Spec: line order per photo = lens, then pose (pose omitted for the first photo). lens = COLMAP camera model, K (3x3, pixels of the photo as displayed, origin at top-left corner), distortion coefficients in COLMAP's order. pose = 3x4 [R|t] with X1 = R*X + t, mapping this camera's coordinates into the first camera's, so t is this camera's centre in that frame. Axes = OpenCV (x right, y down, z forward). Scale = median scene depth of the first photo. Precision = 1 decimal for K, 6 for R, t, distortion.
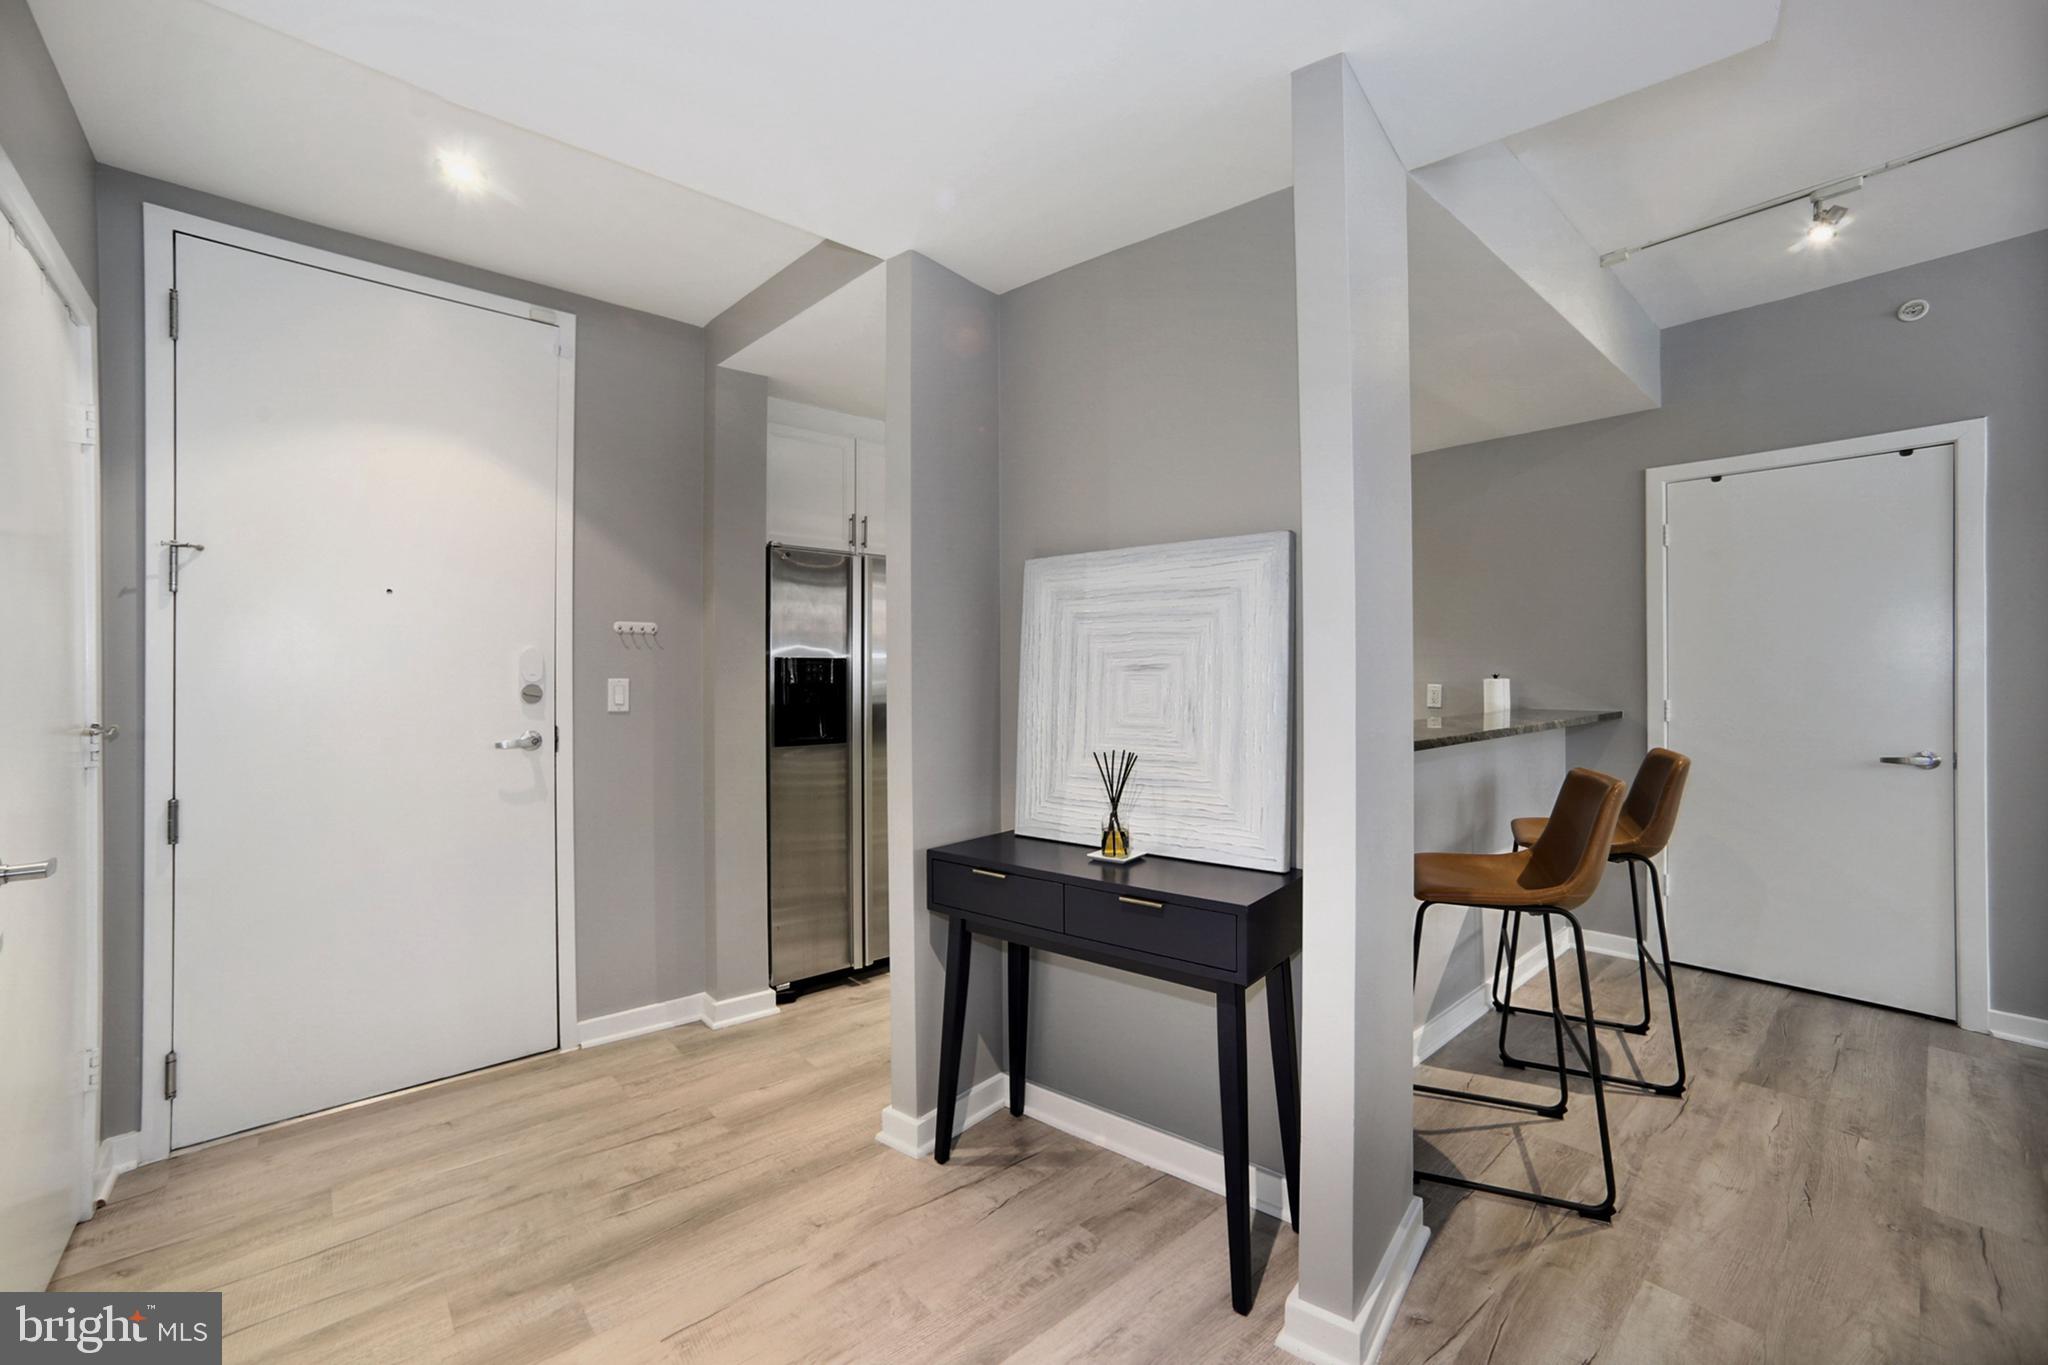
lens RADIAL K [[838.9, 0, 1027.2], [0, 838.9, 679.4], [0, 0, 1]] dist [-0.042842, 0.017752]
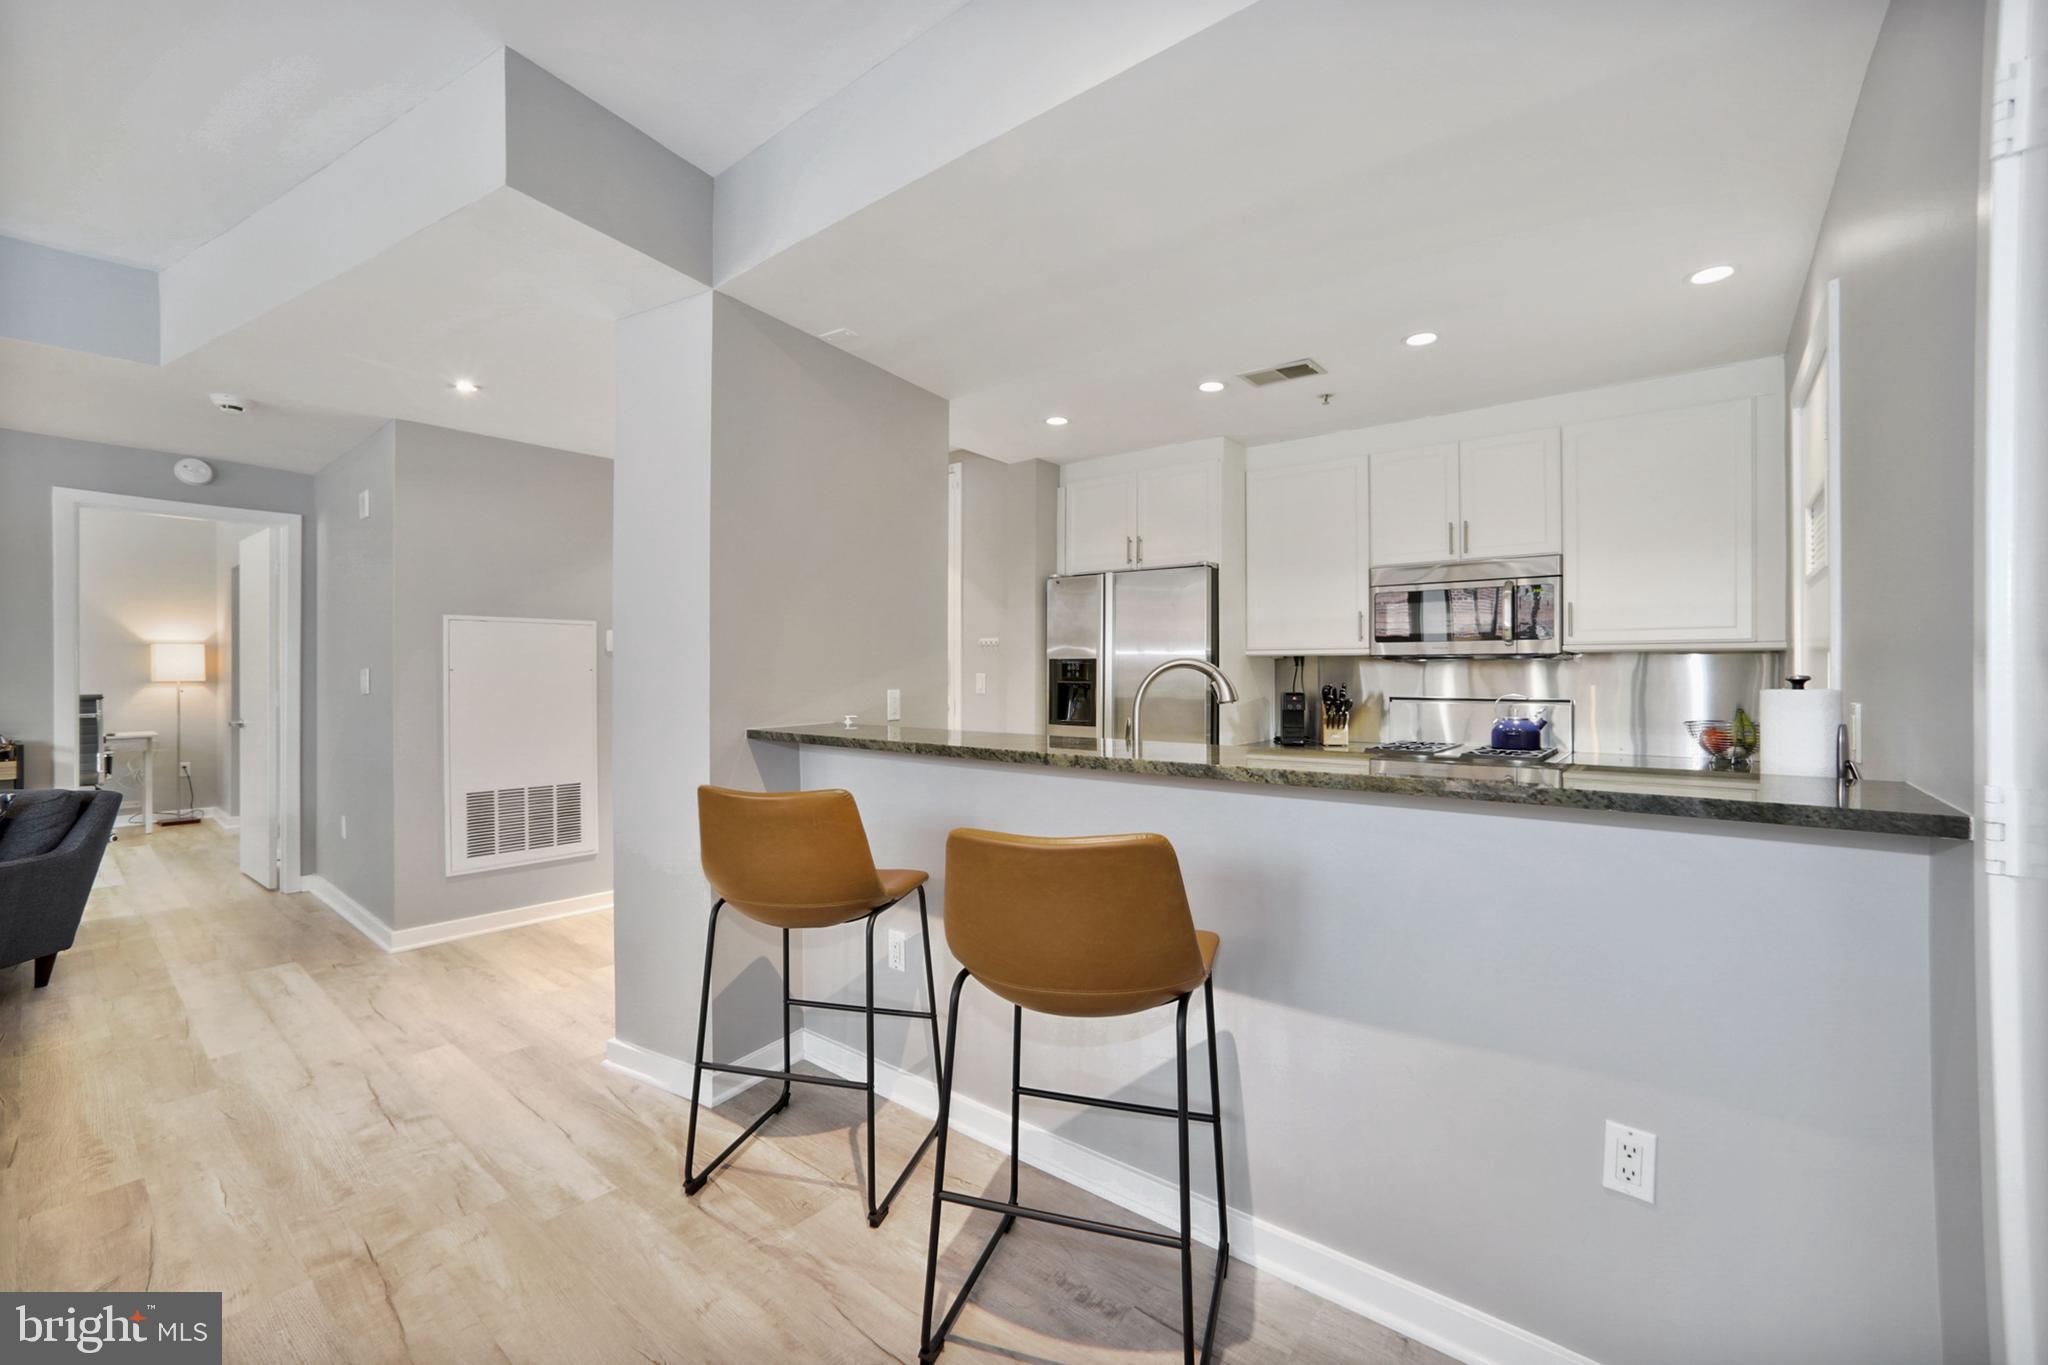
lens RADIAL K [[838.9, 0, 1011.1], [0, 838.9, 674.1], [0, 0, 1]] dist [-0.042842, 0.017752]
pose [[0.148791, 0.008209, -0.988835, 1.191105], [-0.003672, 0.999963, 0.007749, -0.012138], [0.988862, 0.002478, 0.148815, 0.819407]]
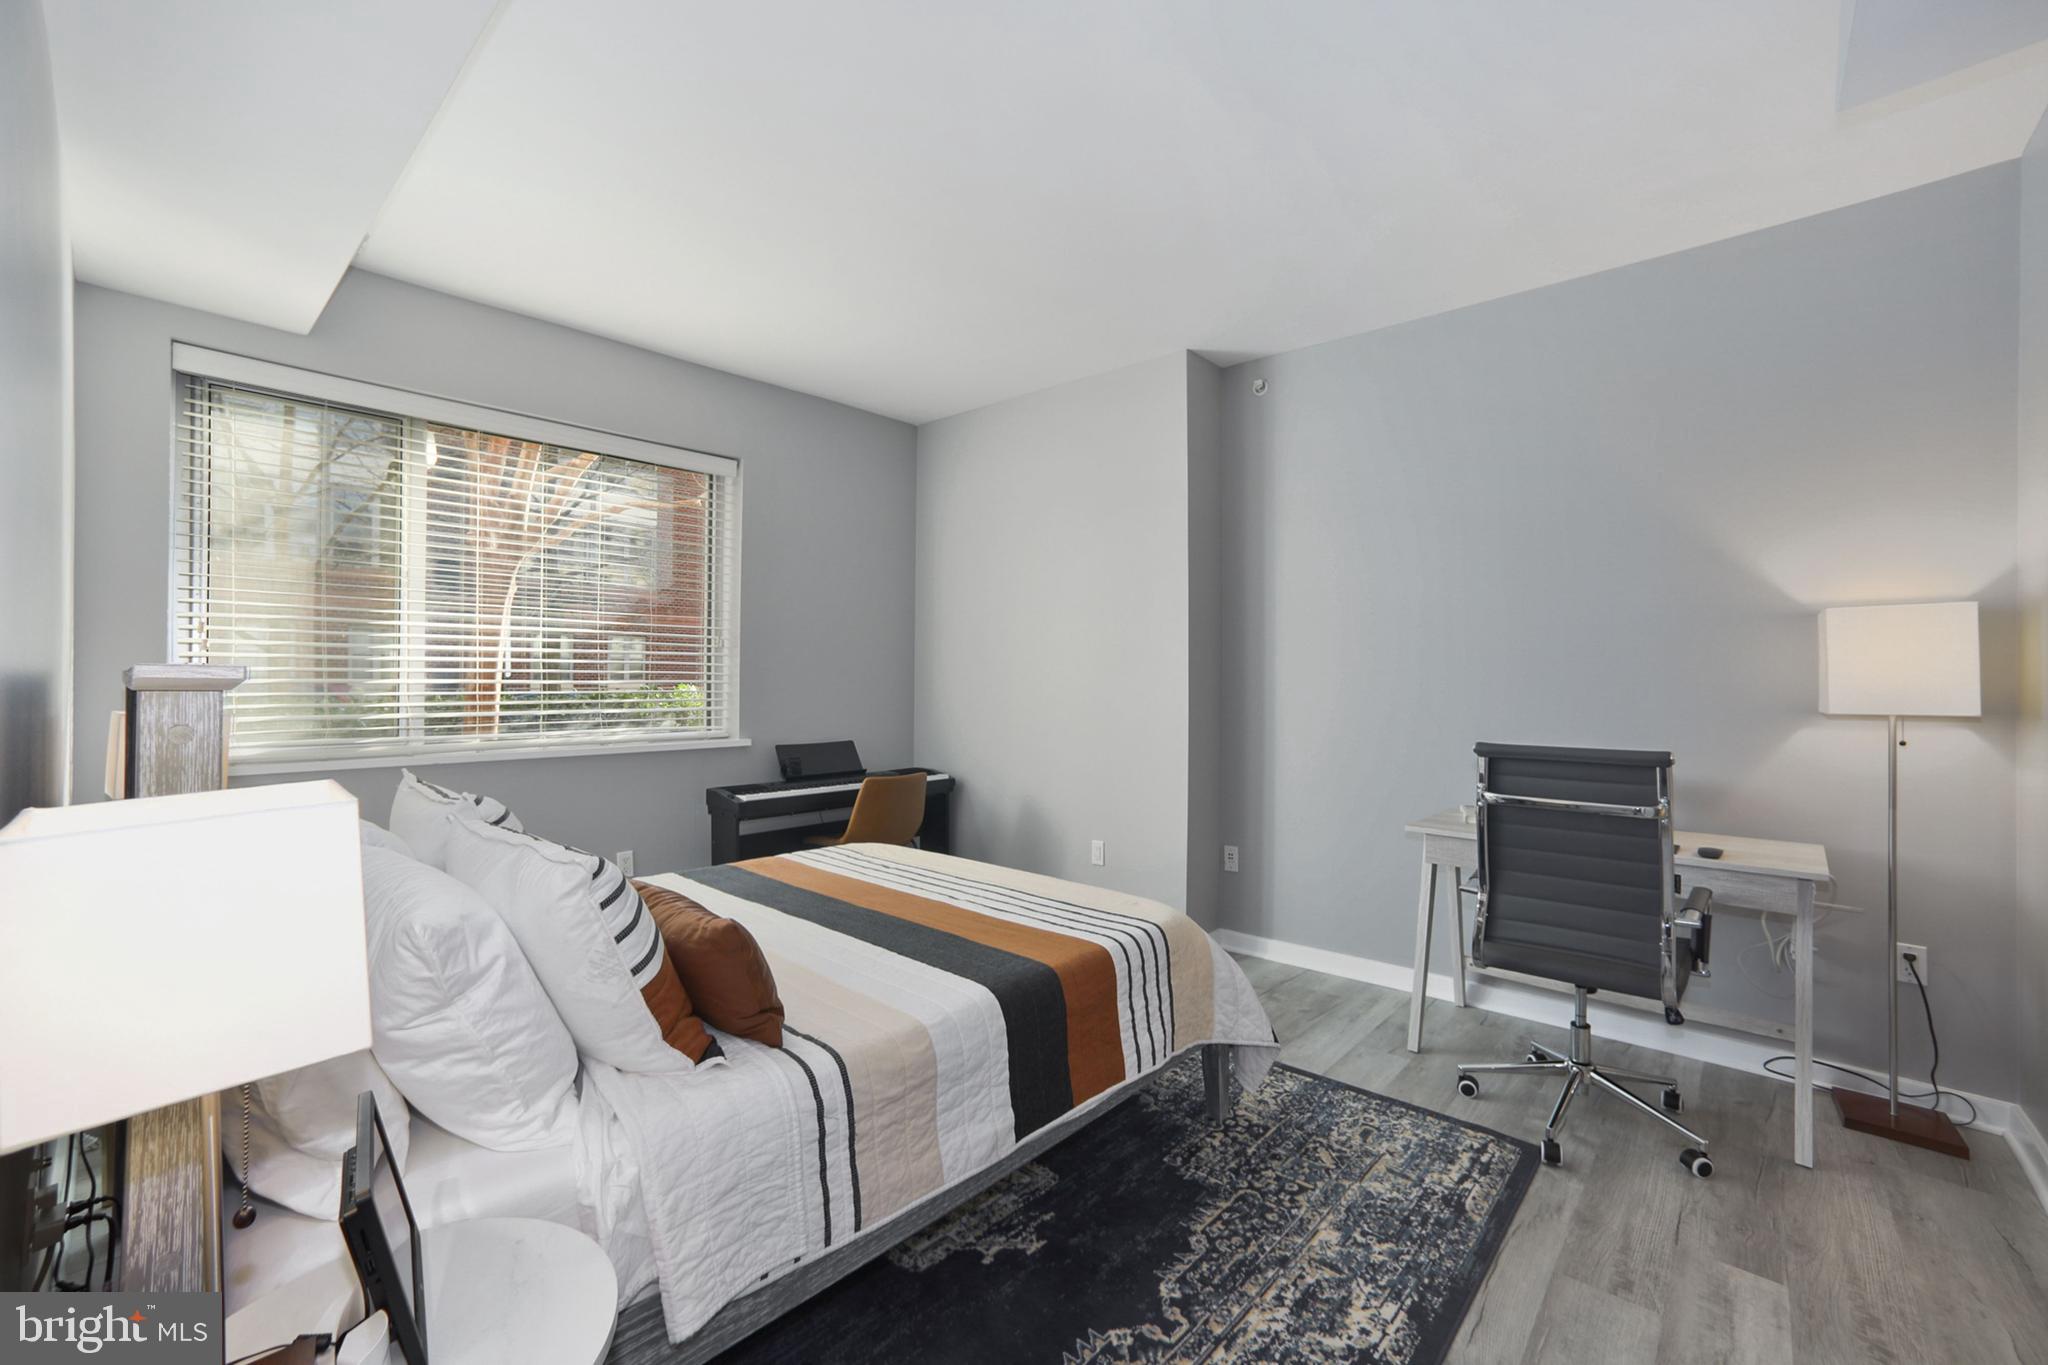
lens RADIAL K [[838.9, 0, 1013.1], [0, 838.9, 672.8], [0, 0, 1]] dist [-0.042842, 0.017752]
pose [[-0.995656, -0.000415, -0.093106, -0.582701], [0.000878, 0.999904, -0.013843, 0.003521], [0.093103, -0.013865, -0.995560, -0.498166]]
